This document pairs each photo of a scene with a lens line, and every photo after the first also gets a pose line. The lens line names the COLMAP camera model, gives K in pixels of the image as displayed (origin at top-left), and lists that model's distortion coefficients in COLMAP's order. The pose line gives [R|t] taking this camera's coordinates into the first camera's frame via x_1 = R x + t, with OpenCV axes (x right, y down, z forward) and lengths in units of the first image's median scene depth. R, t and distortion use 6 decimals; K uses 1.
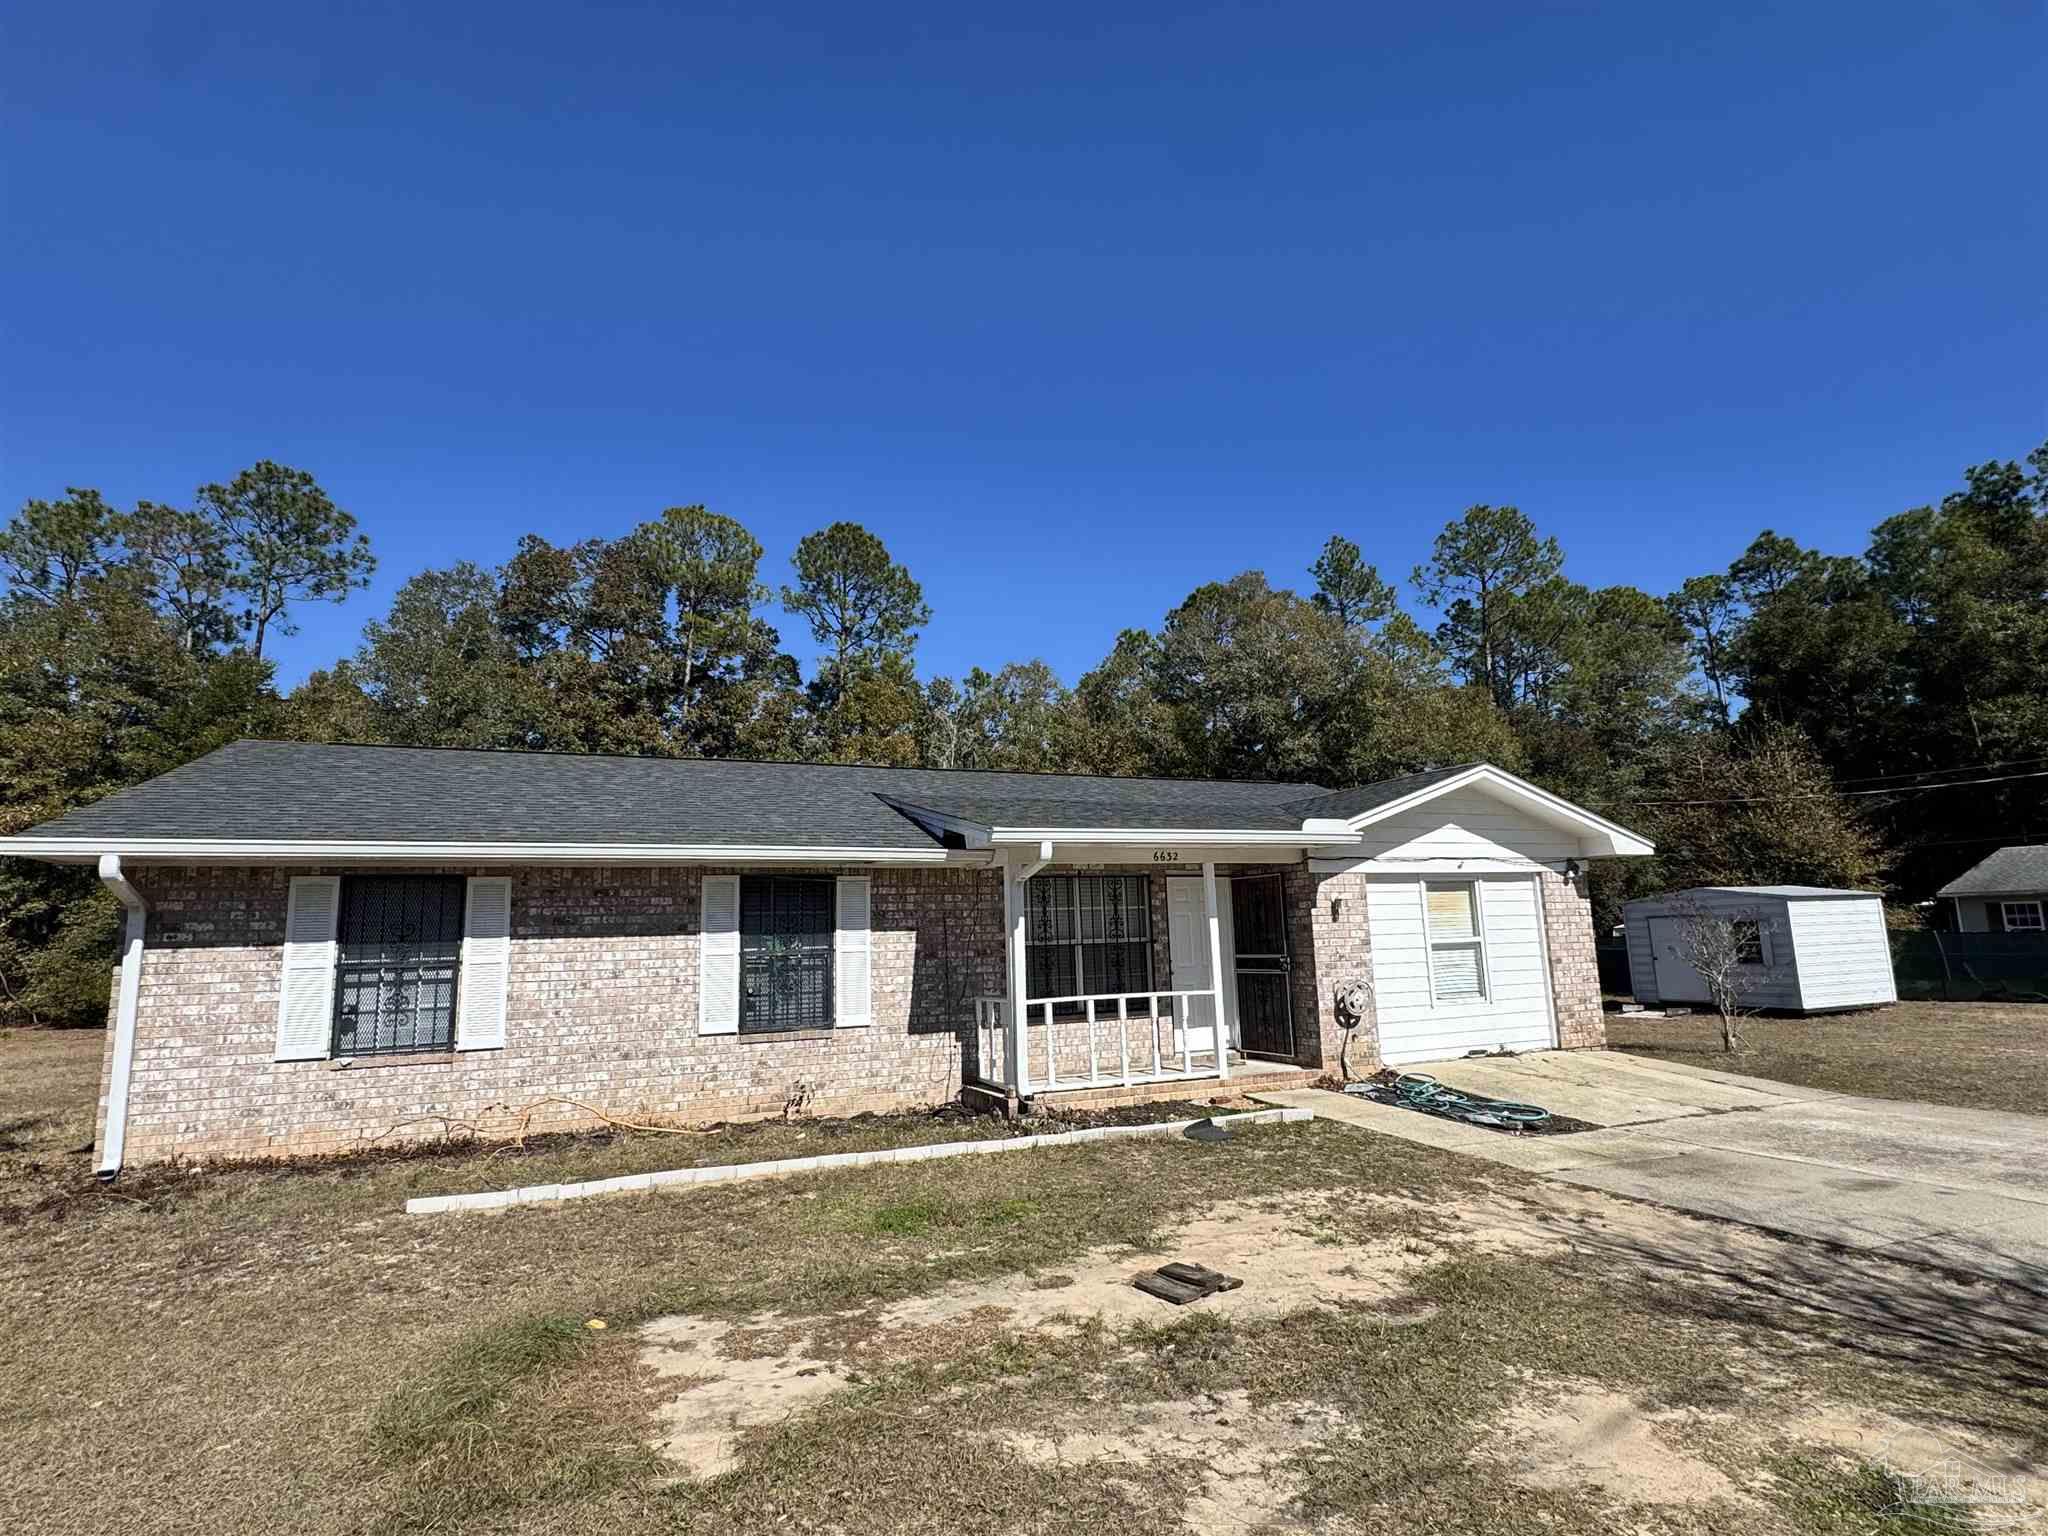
lens RADIAL K [[1023.2, 0, 1015.7], [0, 1023.2, 766.9], [0, 0, 1]] dist [-0.015744, 0.003509]
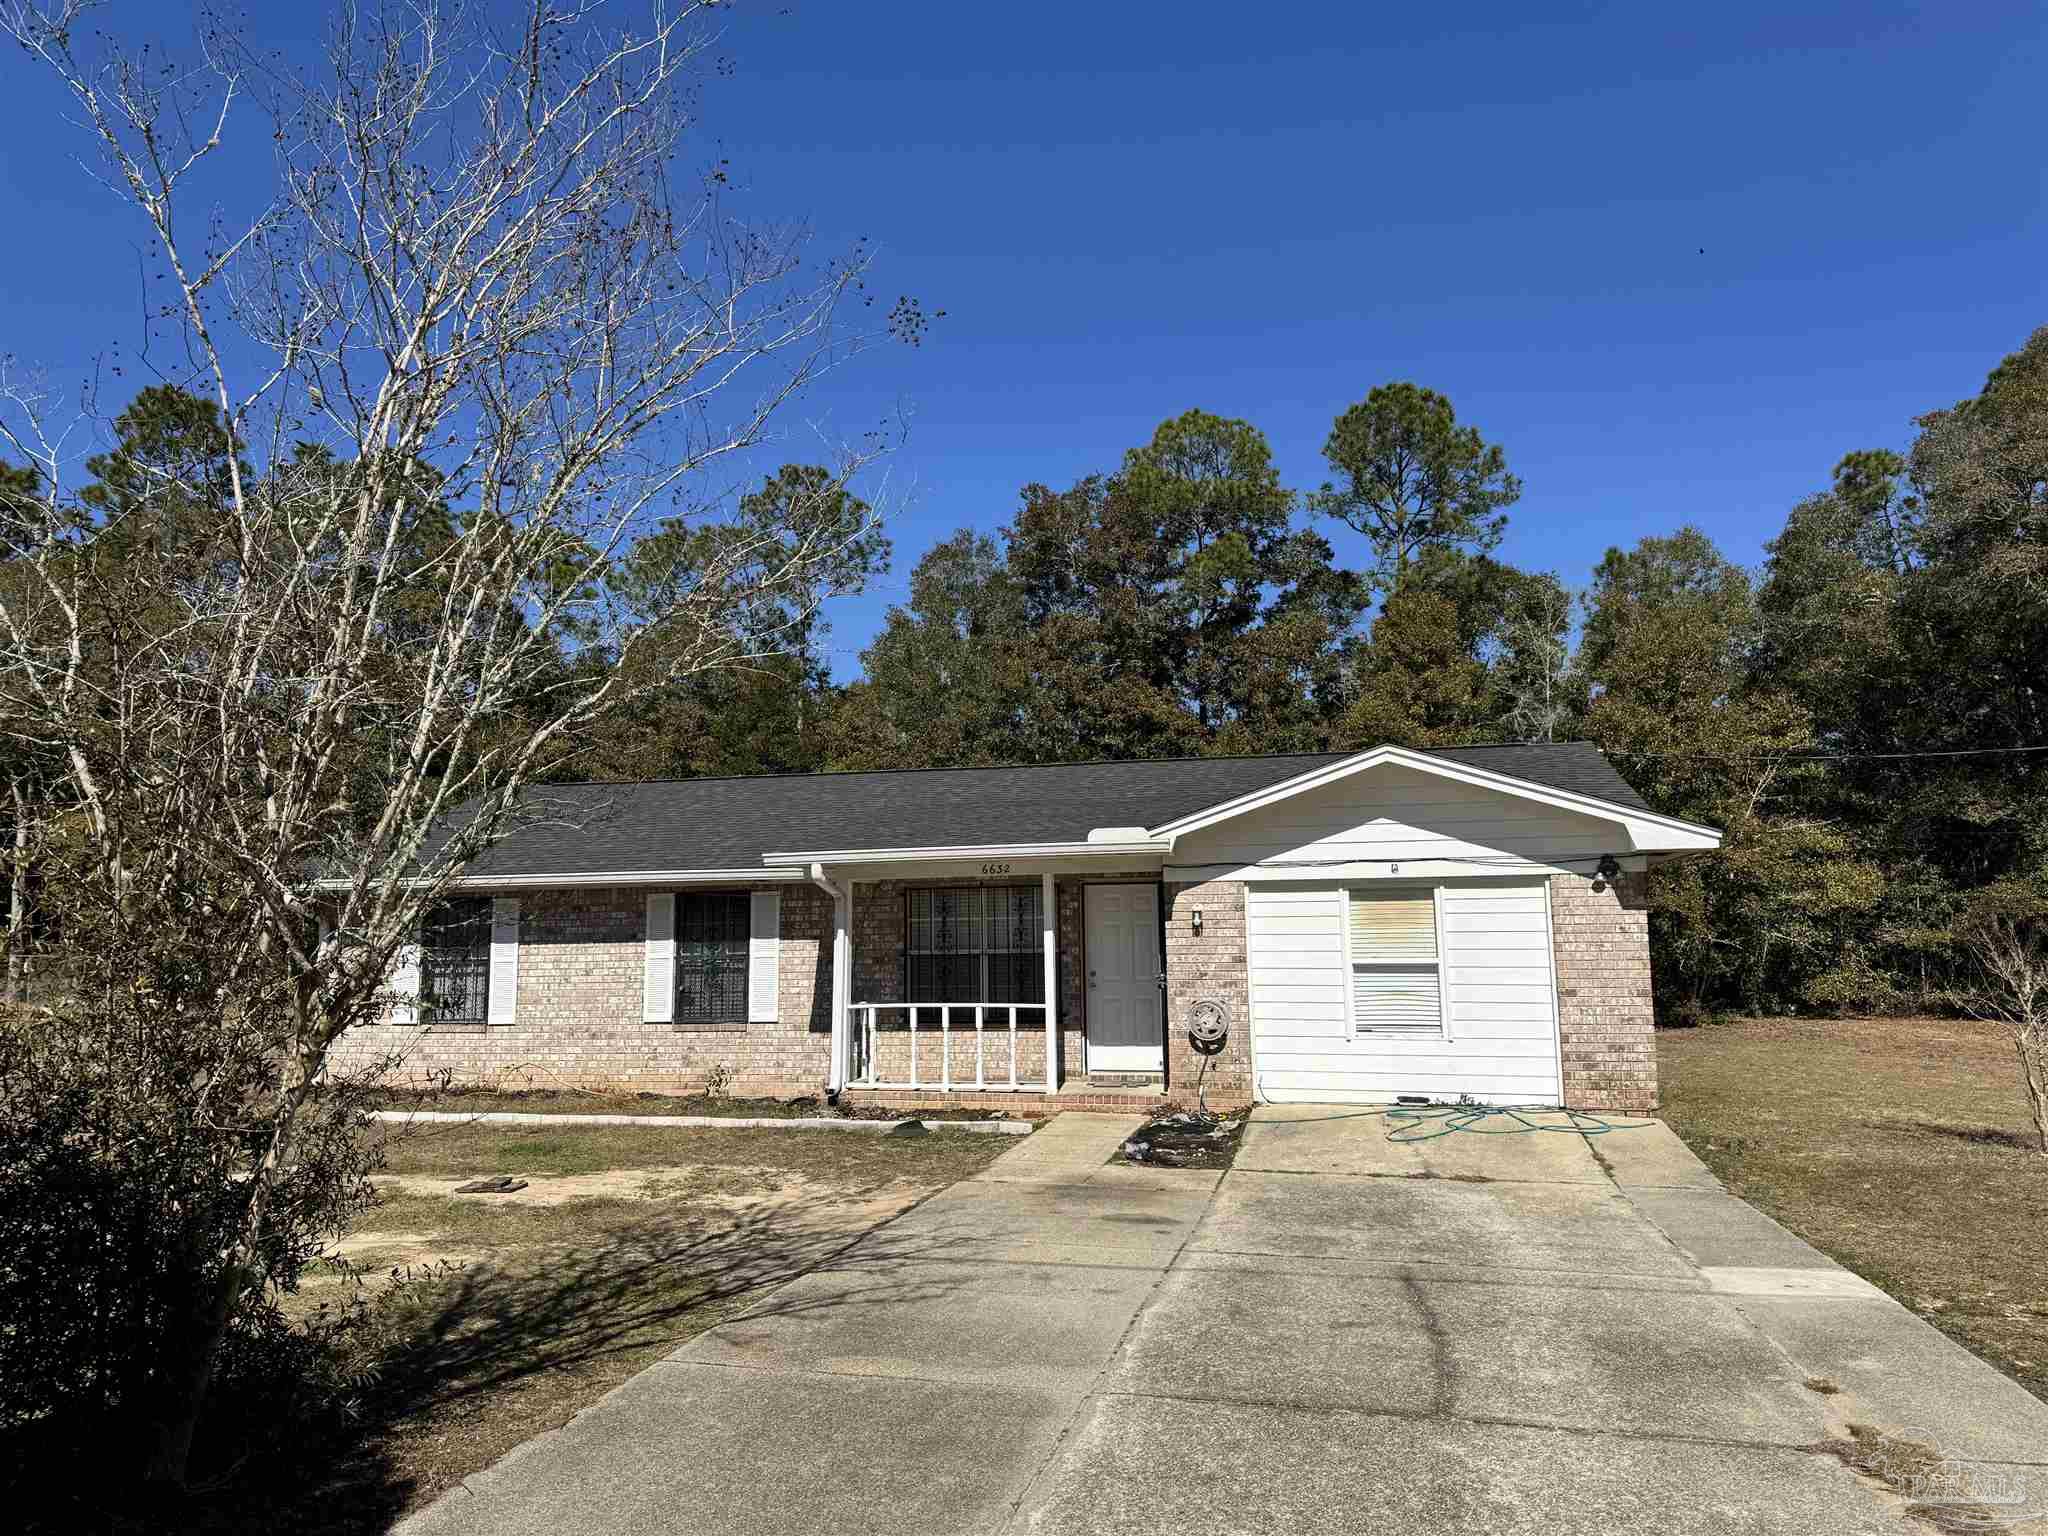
lens RADIAL K [[1424.0, 0, 1029.0], [0, 1424.0, 754.9], [0, 0, 1]] dist [0.026496, -0.045492]
pose [[0.803087, -0.062624, -0.592562, 1.028837], [0.088724, 0.995943, 0.014992, -0.042510], [0.589219, -0.064614, 0.805386, -0.093771]]
